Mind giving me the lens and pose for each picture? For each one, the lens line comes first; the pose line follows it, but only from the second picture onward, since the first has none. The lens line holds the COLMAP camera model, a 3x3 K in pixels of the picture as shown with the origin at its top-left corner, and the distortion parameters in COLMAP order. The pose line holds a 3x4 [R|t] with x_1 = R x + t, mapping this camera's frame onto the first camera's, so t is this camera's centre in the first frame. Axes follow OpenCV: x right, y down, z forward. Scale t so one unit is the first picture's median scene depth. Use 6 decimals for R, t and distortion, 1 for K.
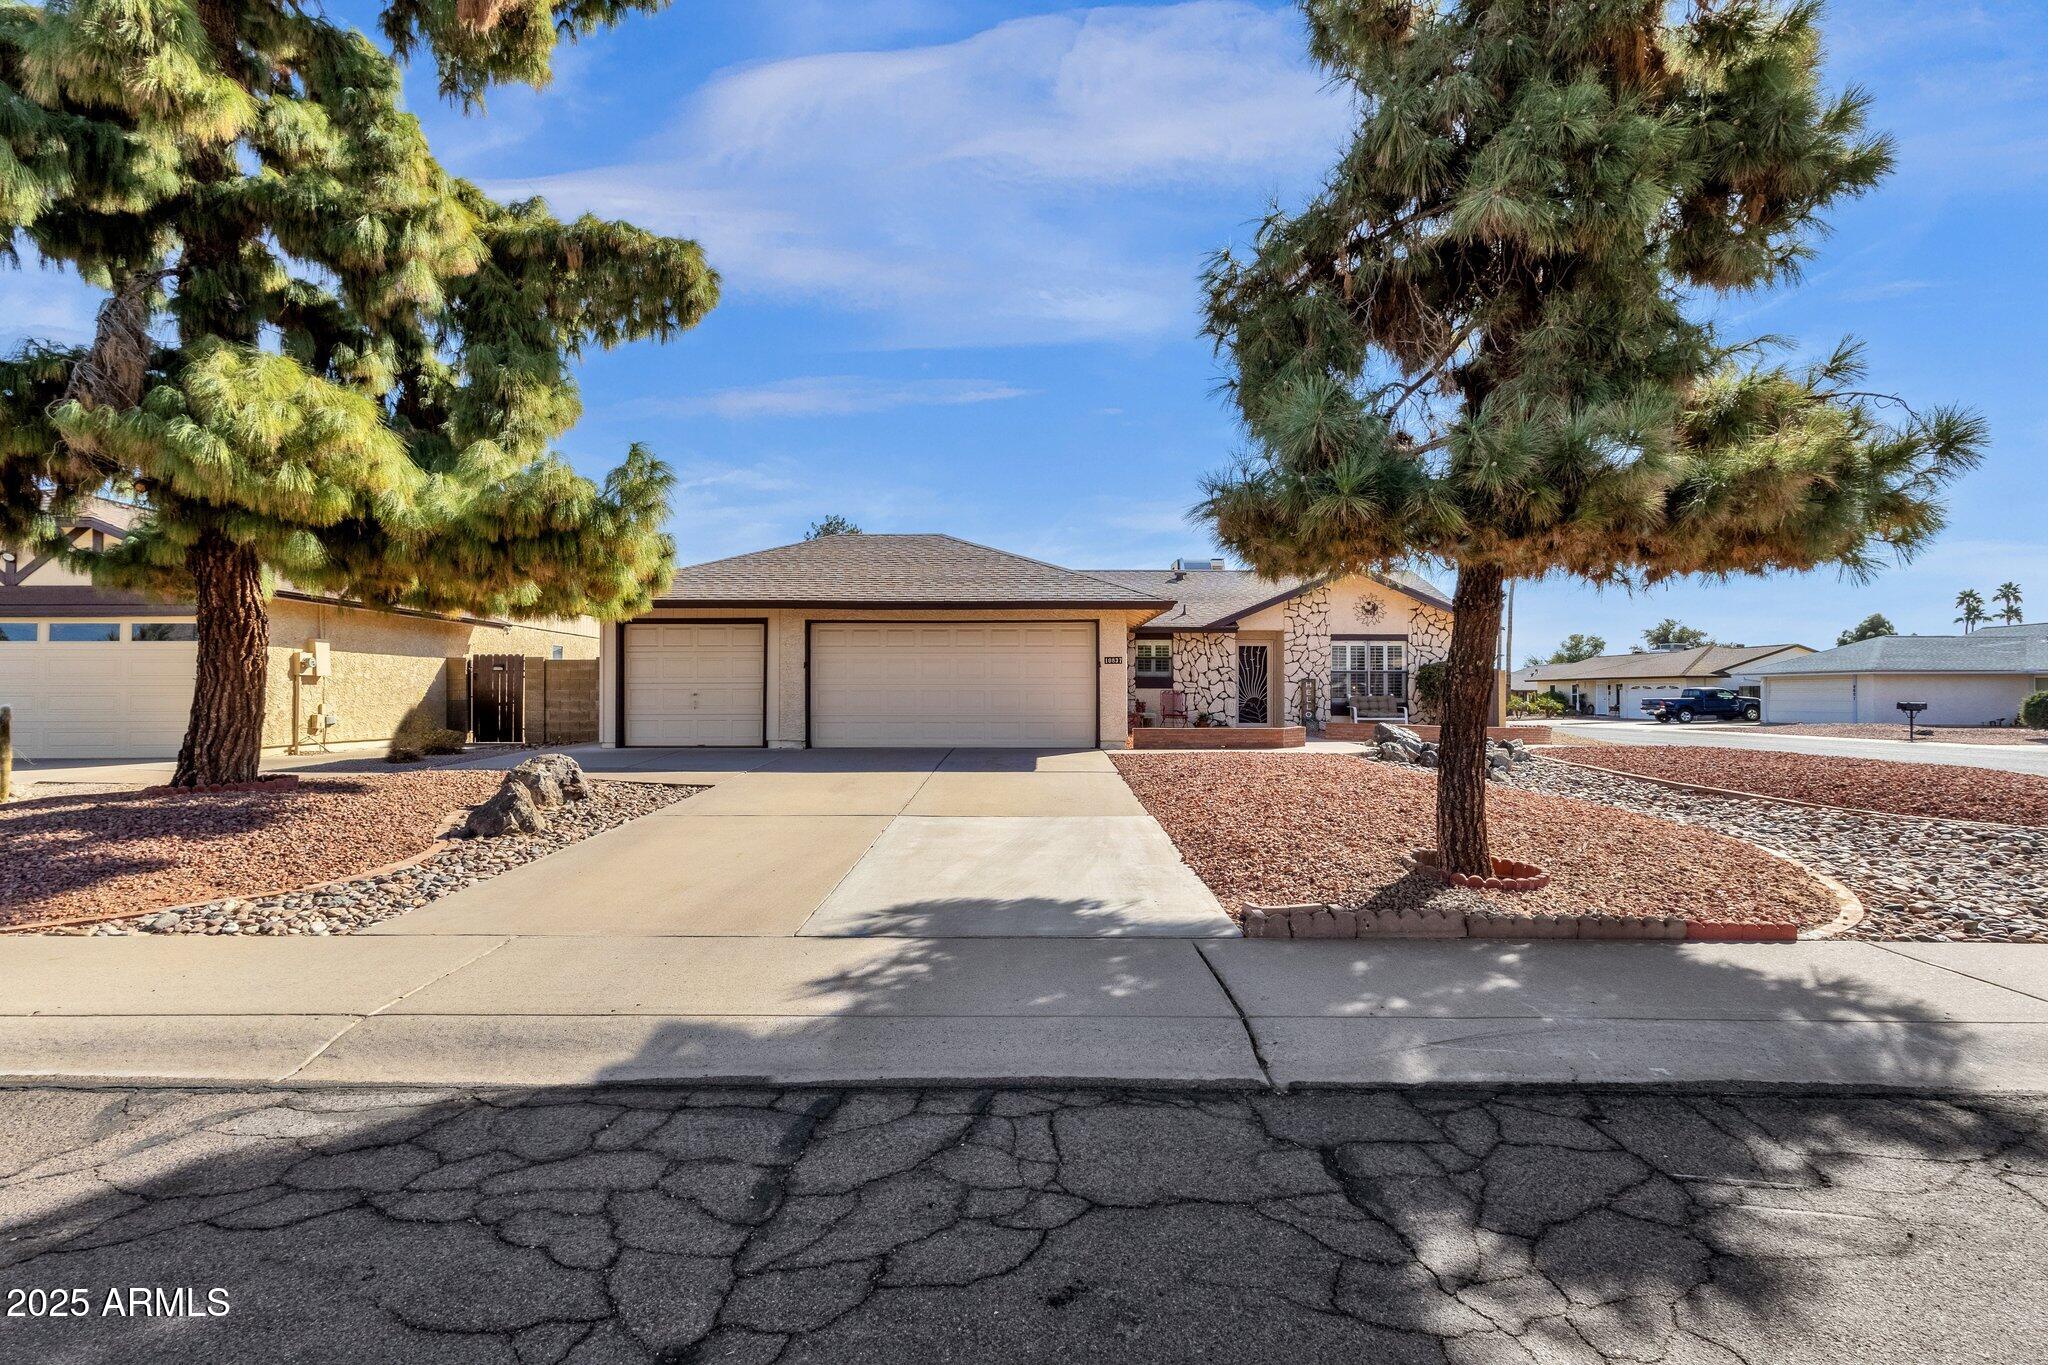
lens RADIAL K [[962.4, 0, 1028.6], [0, 962.4, 690.7], [0, 0, 1]] dist [0.010371, -0.001227]
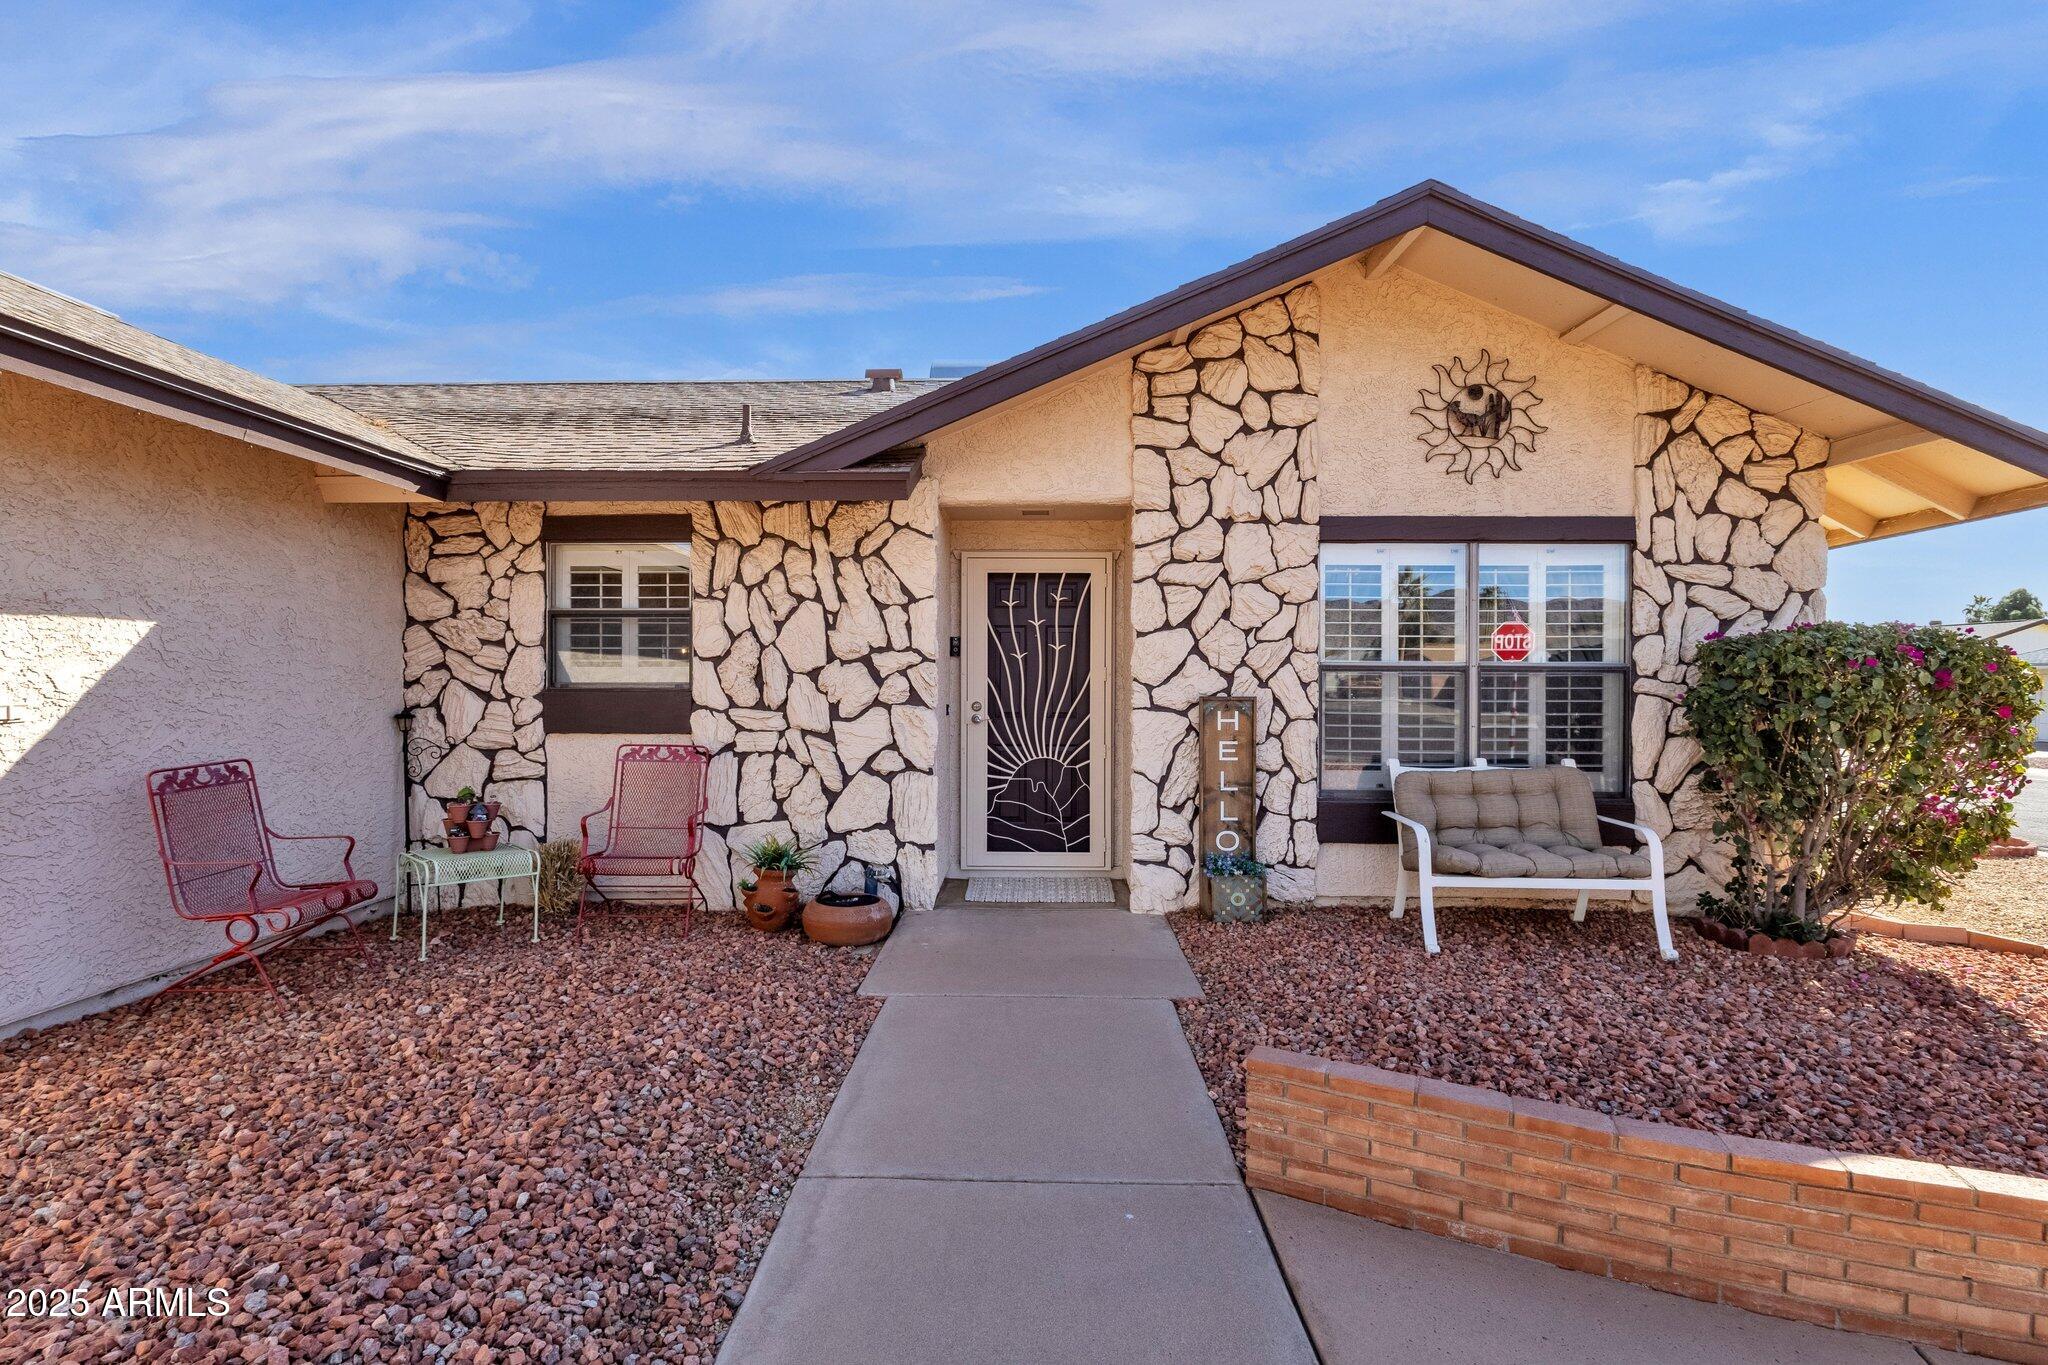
lens RADIAL K [[961.4, 0, 1027.5], [0, 961.4, 610.6], [0, 0, 1]] dist [0.000741, -0.000199]
pose [[0.999511, -0.000700, -0.031261, 0.246300], [0.001018, 0.999948, 0.010158, -0.037013], [0.031252, -0.010185, 0.999460, 0.750135]]
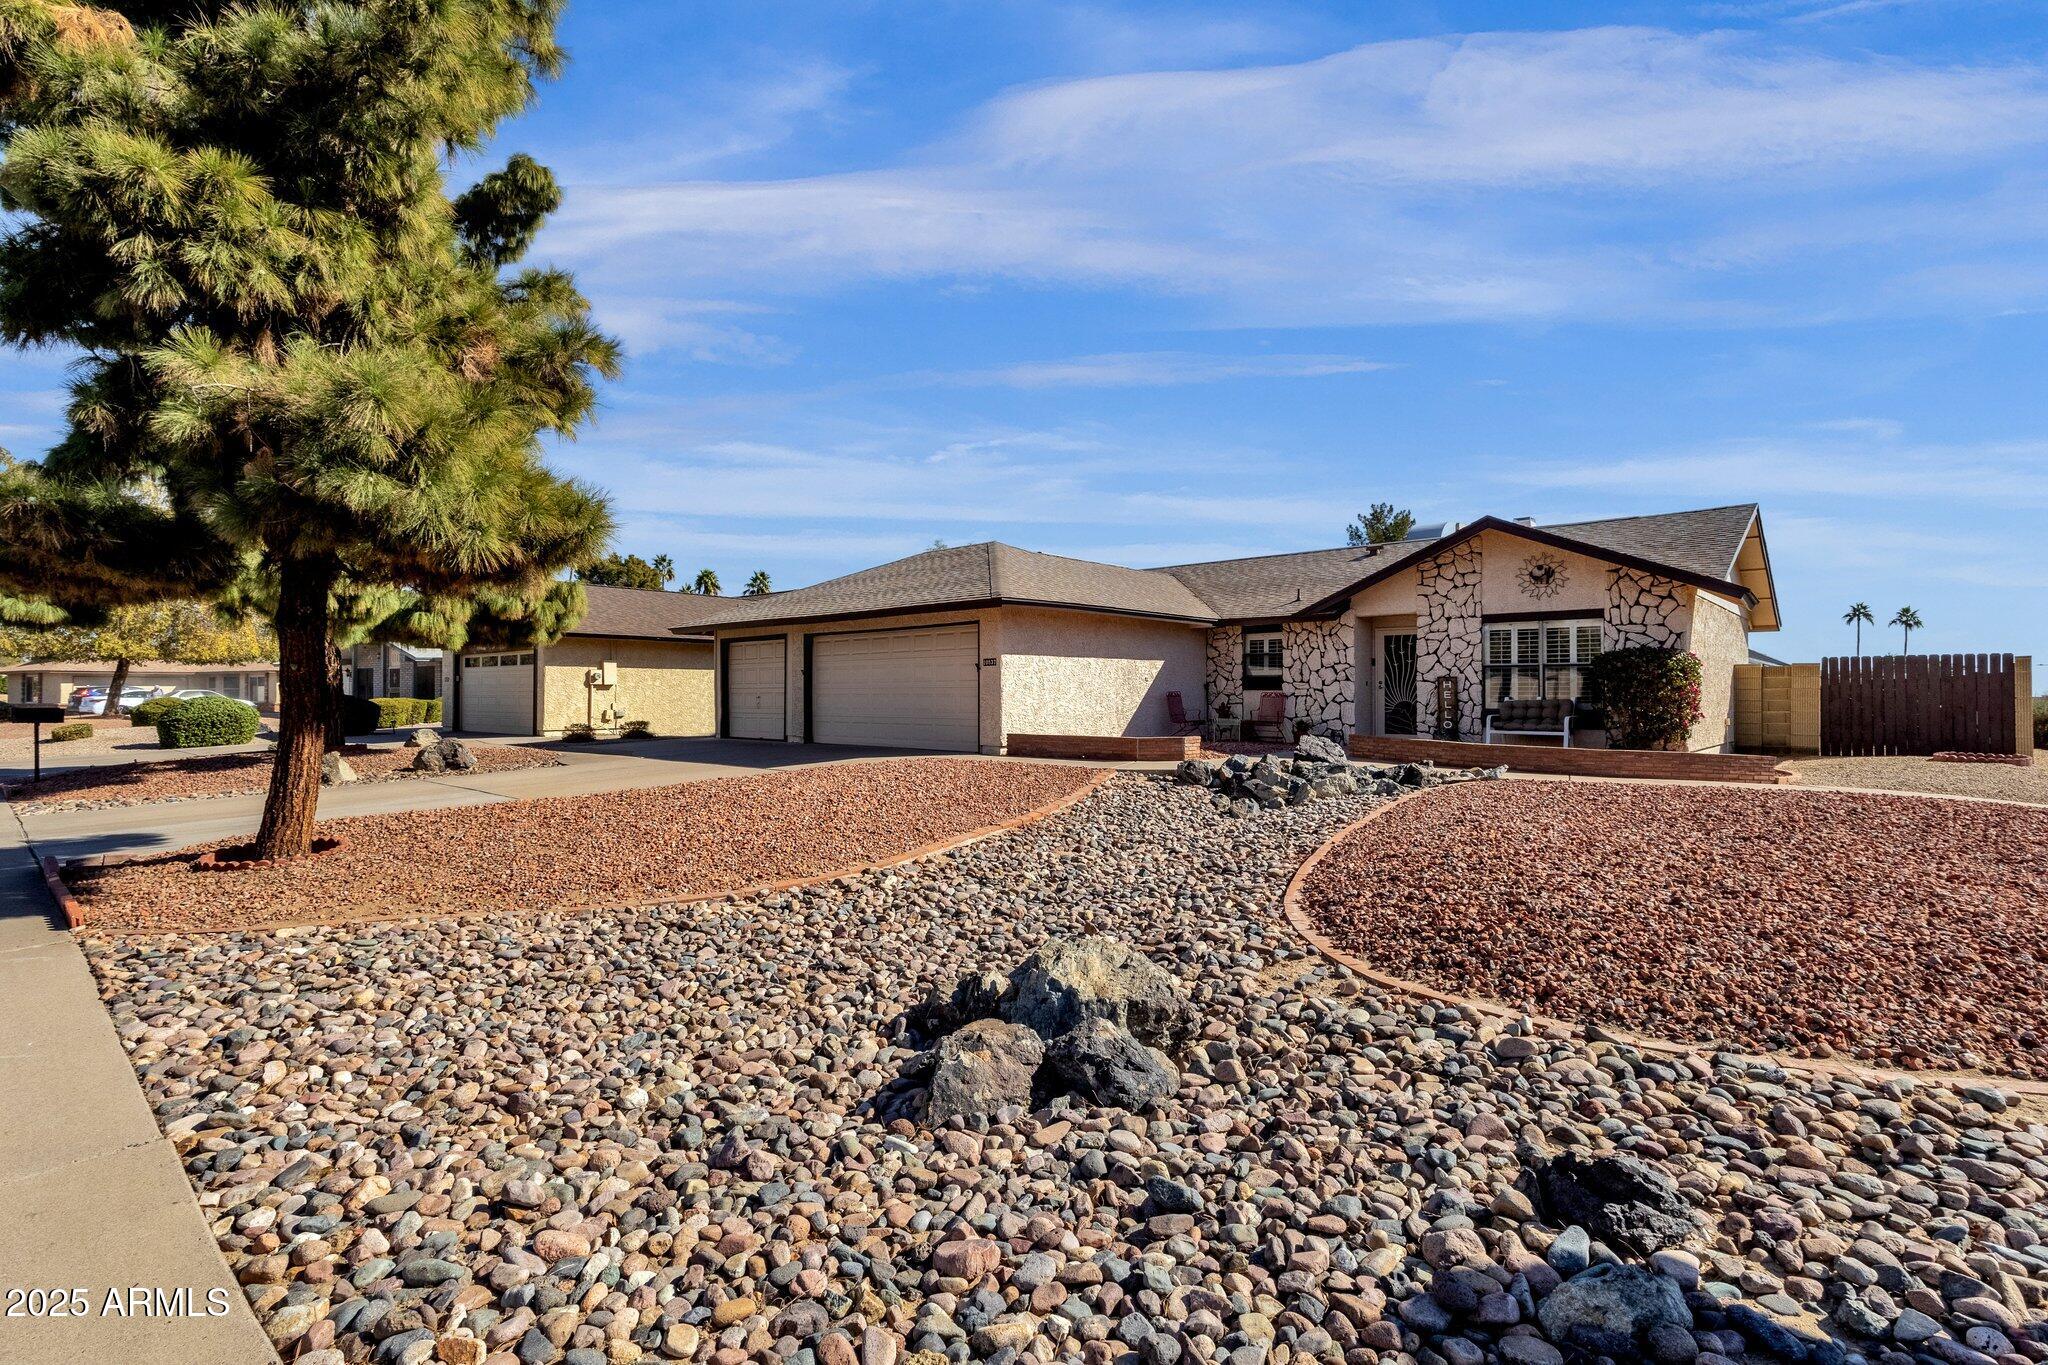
lens RADIAL K [[962.4, 0, 1028.6], [0, 962.4, 690.7], [0, 0, 1]] dist [0.010371, -0.001227]
pose [[0.736253, -0.003586, -0.676696, 0.554371], [0.002478, 0.999994, -0.002603, -0.000239], [0.676701, 0.000239, 0.736257, 0.233248]]
